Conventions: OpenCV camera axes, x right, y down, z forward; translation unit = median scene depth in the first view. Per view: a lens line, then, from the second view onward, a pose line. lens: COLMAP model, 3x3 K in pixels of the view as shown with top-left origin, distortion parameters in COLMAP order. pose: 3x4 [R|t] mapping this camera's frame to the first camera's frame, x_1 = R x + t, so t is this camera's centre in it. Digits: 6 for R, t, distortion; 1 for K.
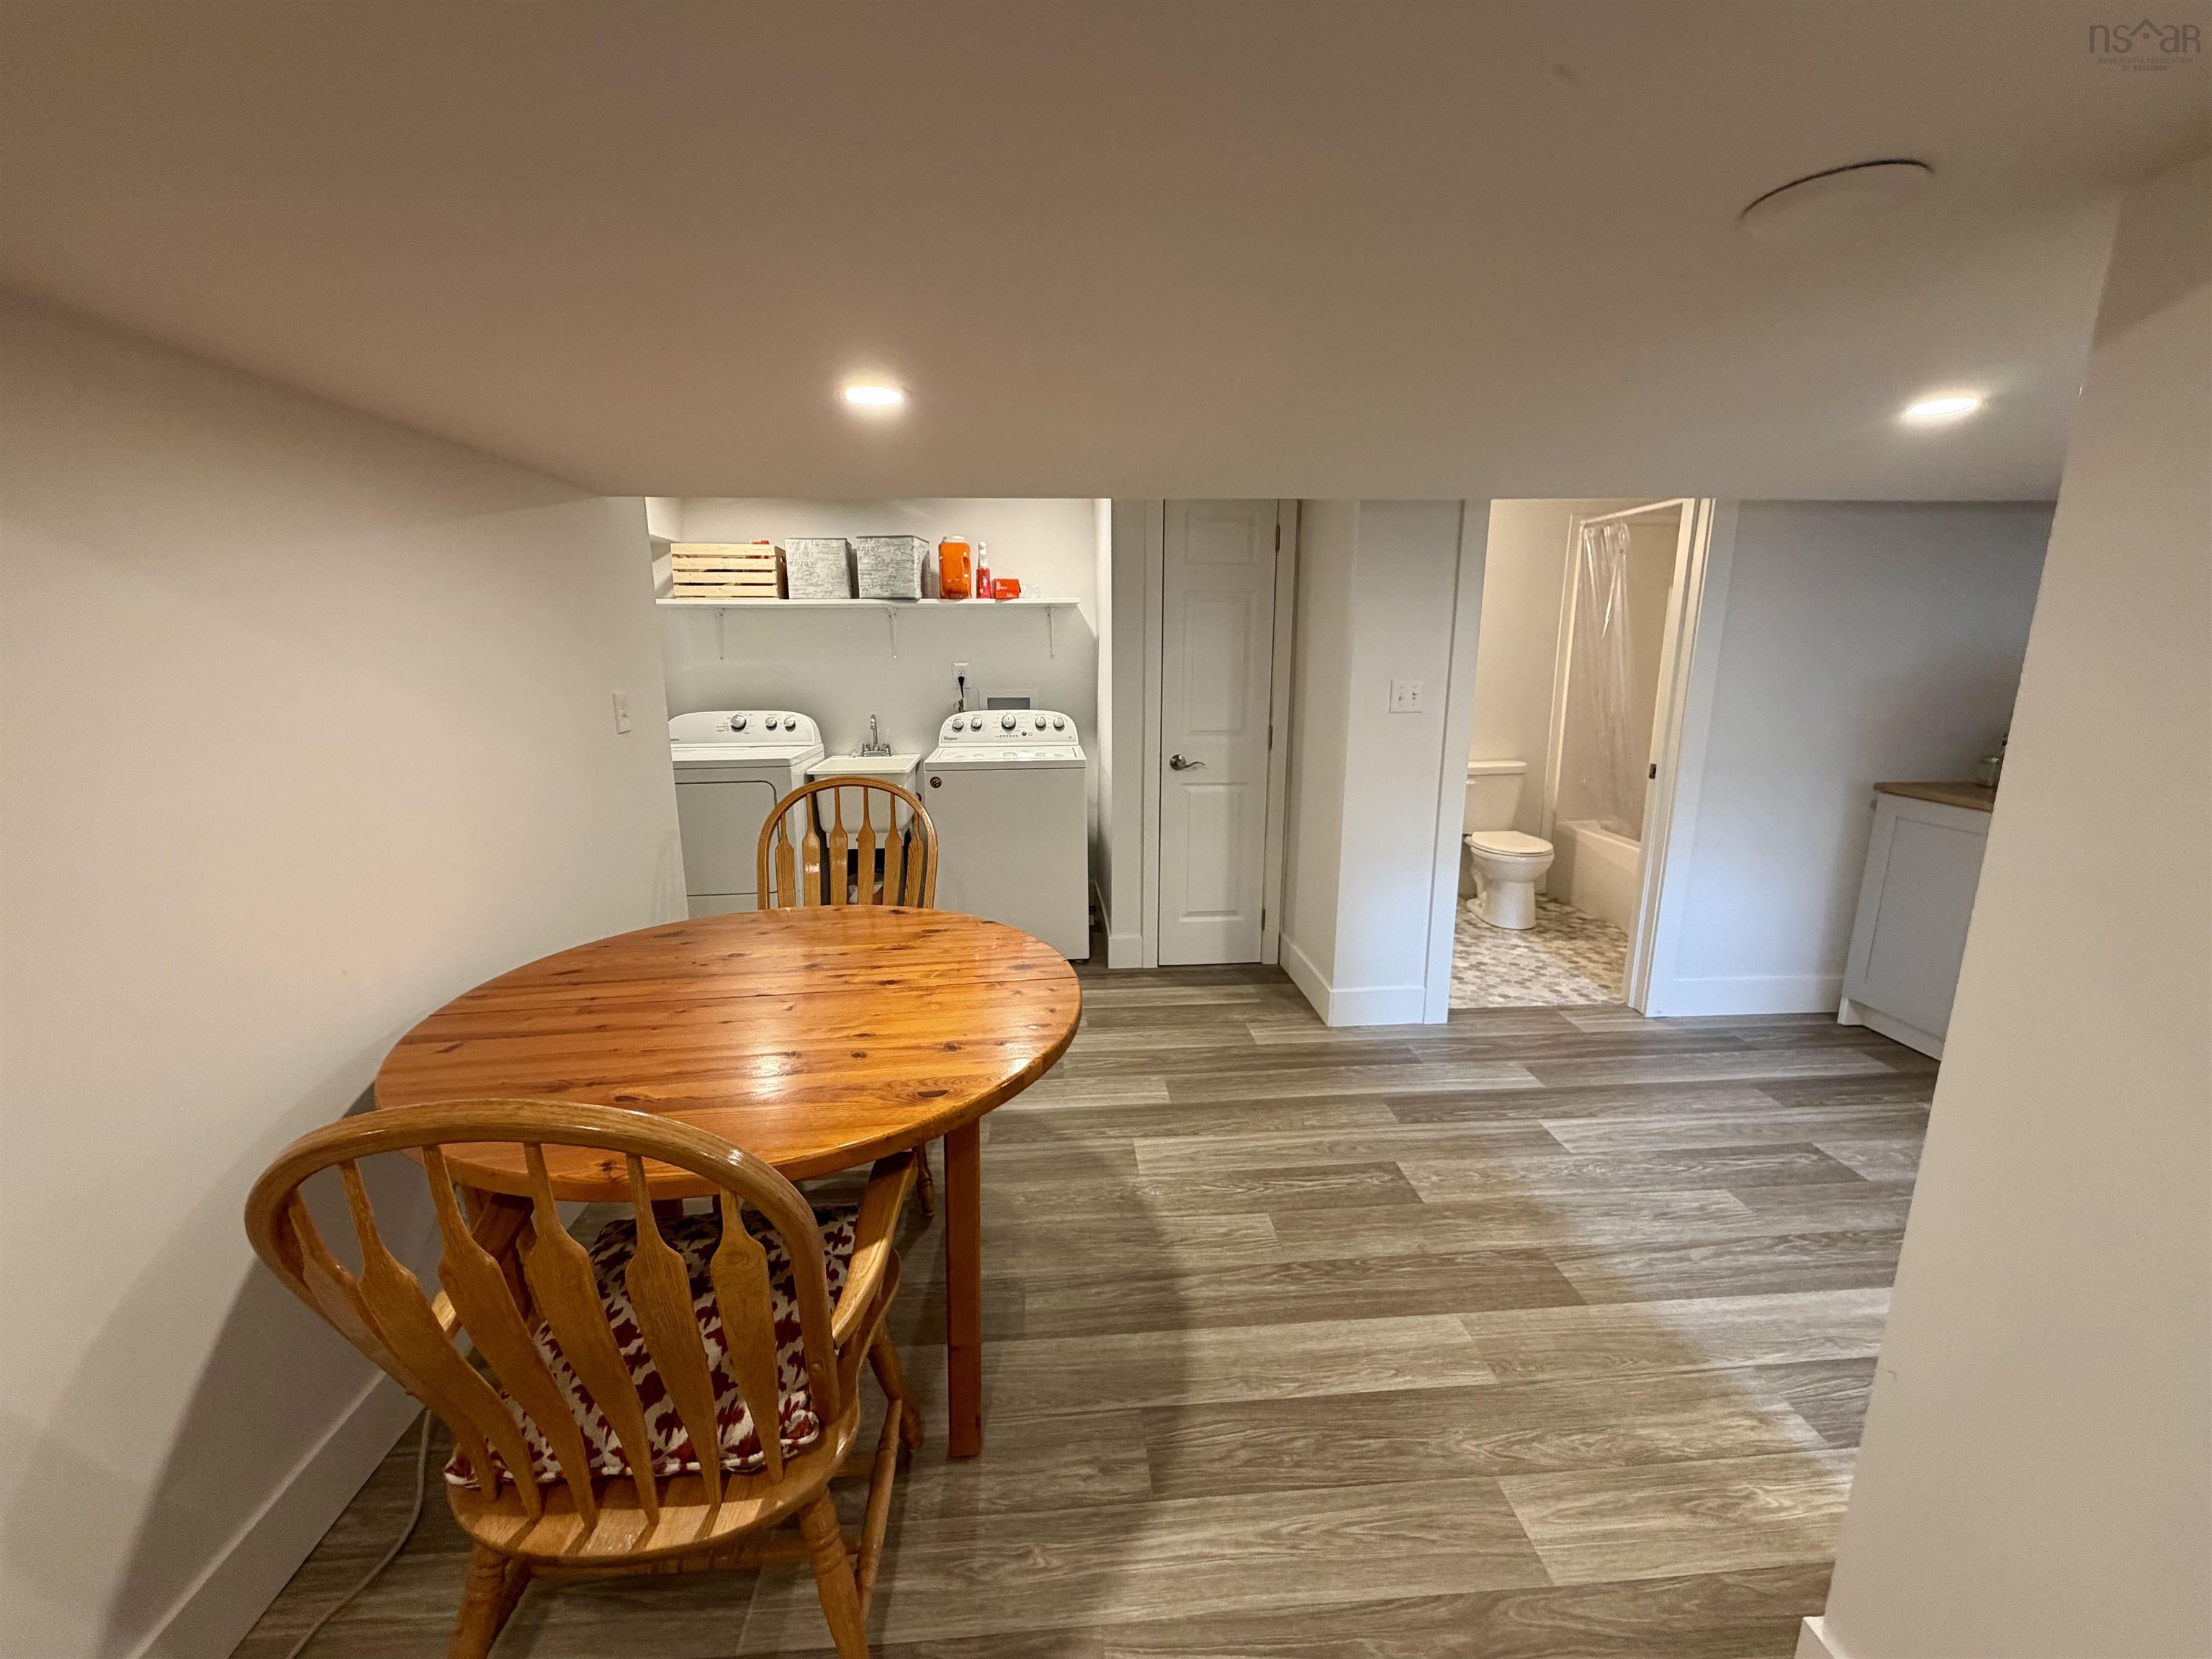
lens RADIAL K [[881.4, 0, 1100.6], [0, 881.4, 826.0], [0, 0, 1]] dist [0.000341, -0.000200]
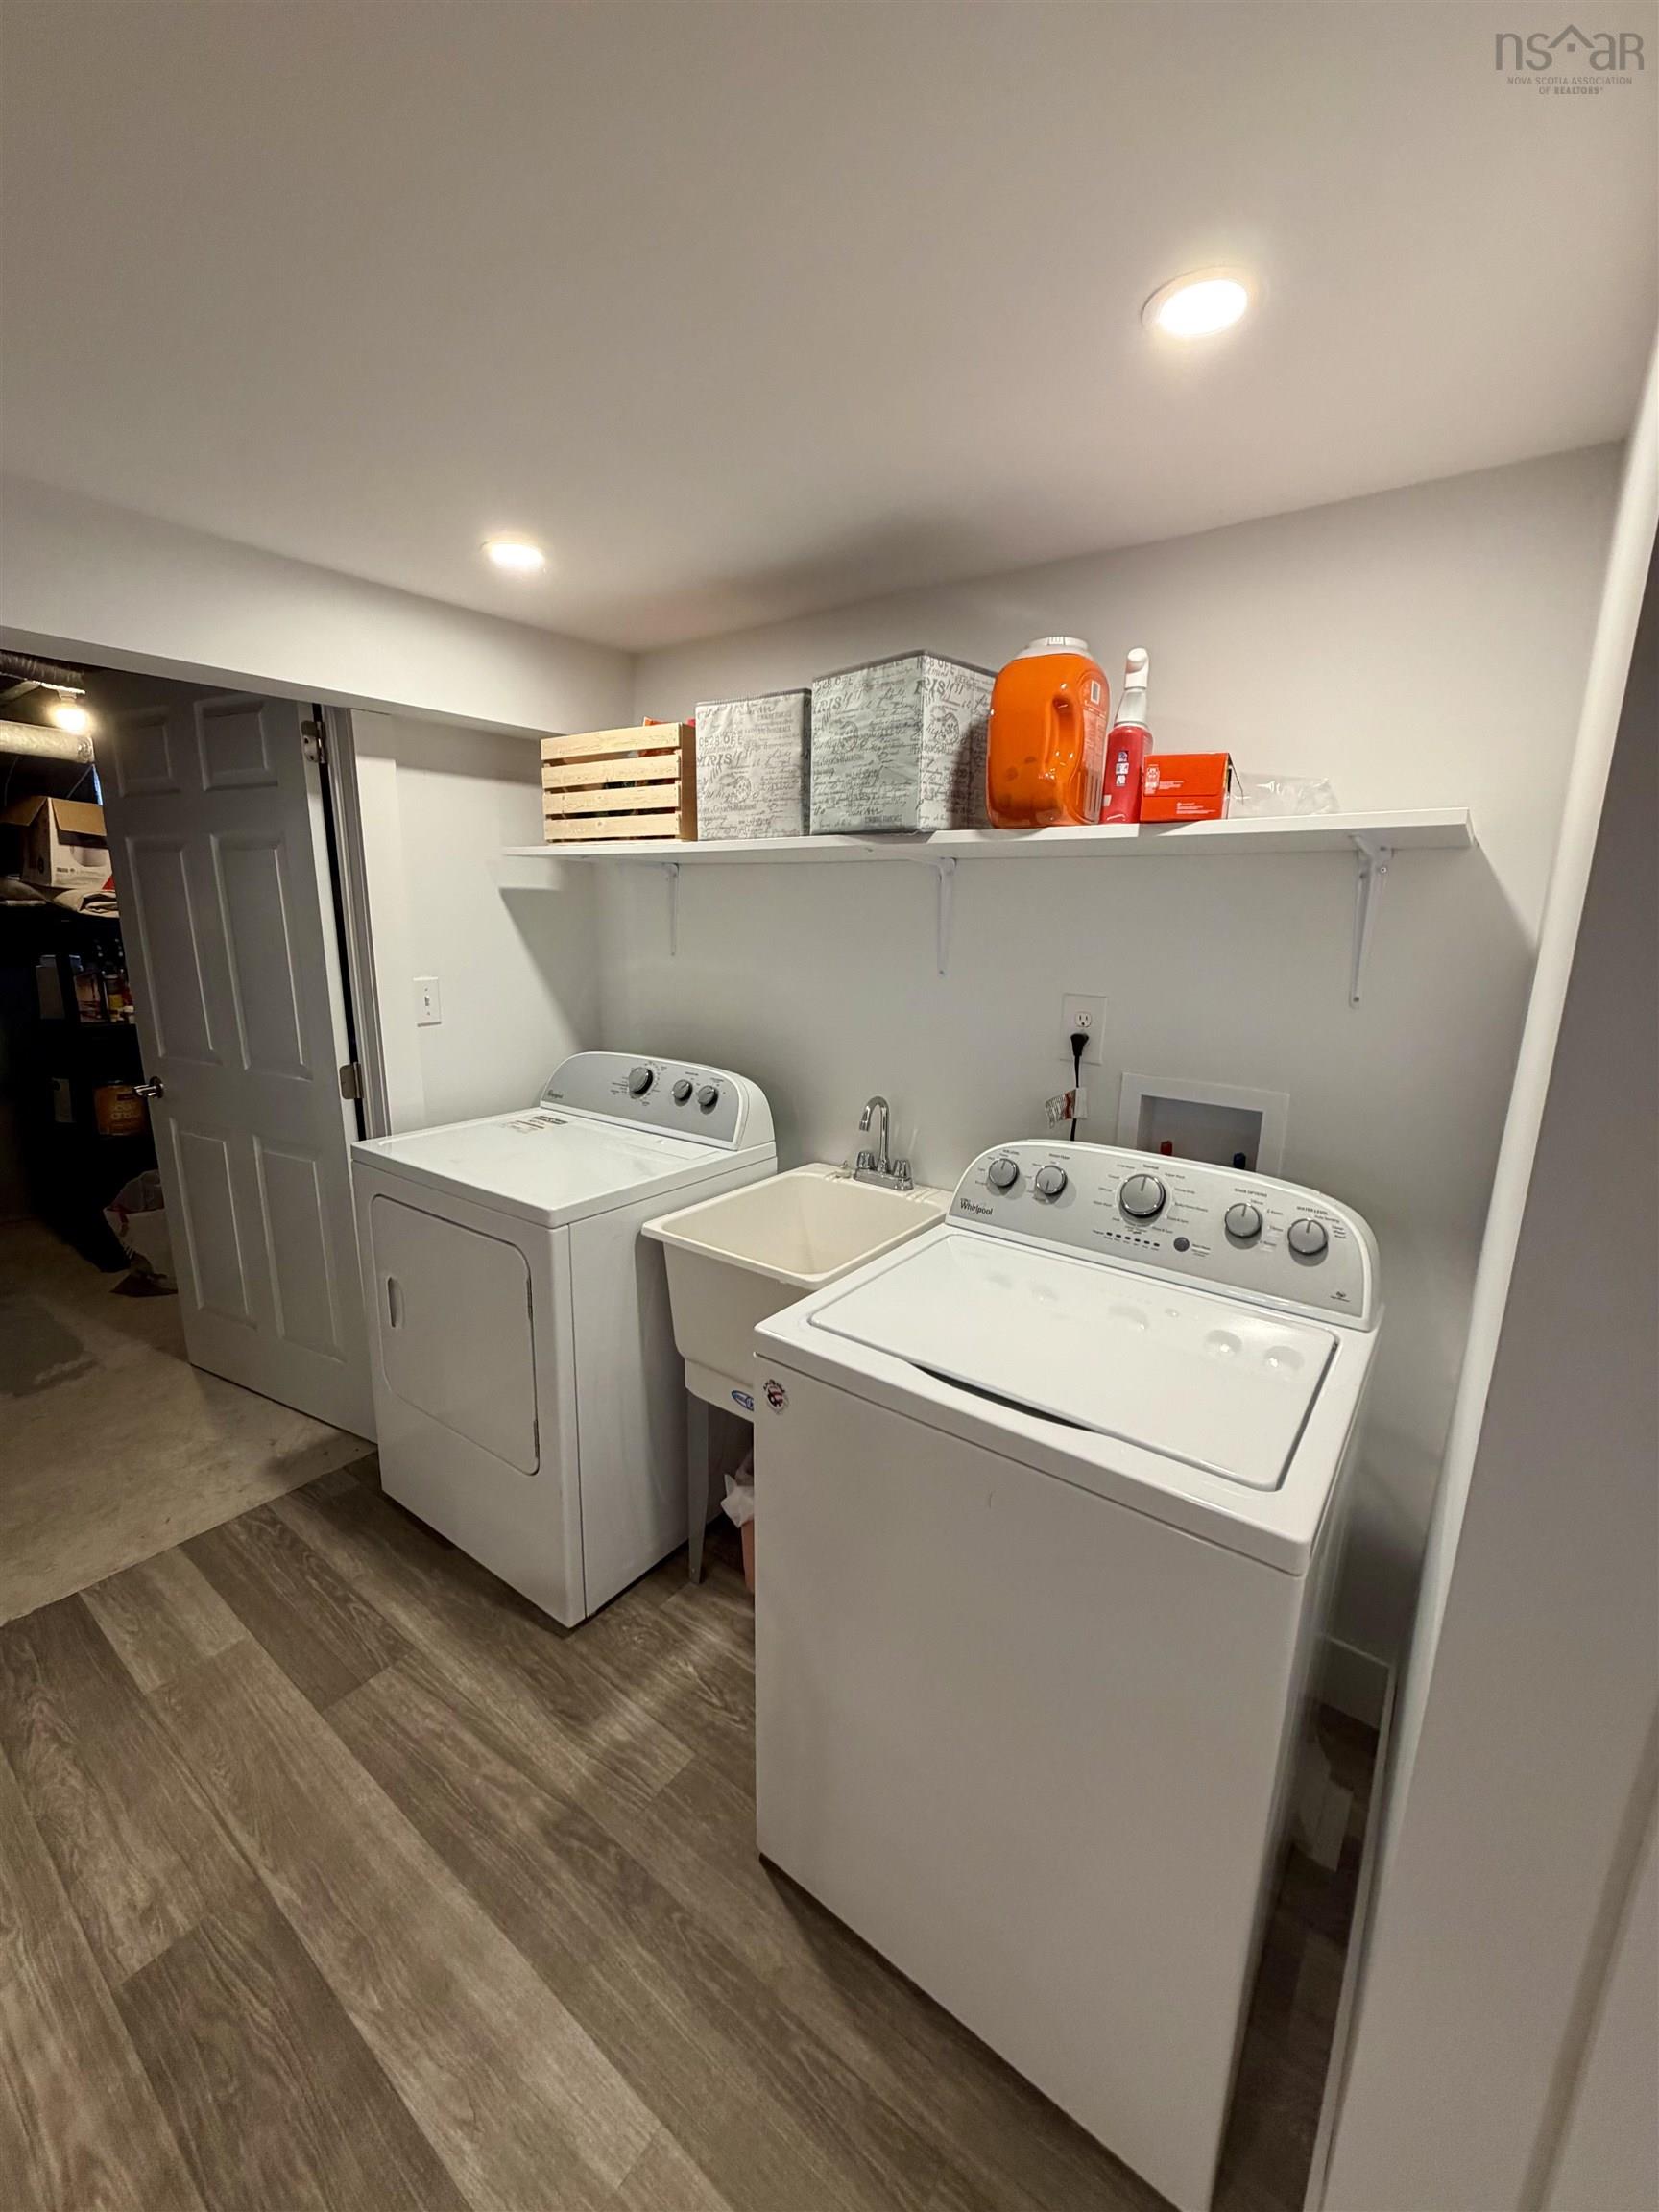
lens RADIAL K [[881.4, 0, 833.4], [0, 881.4, 1100.3], [0, 0, 1]] dist [0.000341, -0.000200]
pose [[0.757390, 0.161910, -0.632571, 0.012566], [-0.152473, 0.985842, 0.069772, -0.165735], [0.634912, 0.043606, 0.771353, 0.692875]]
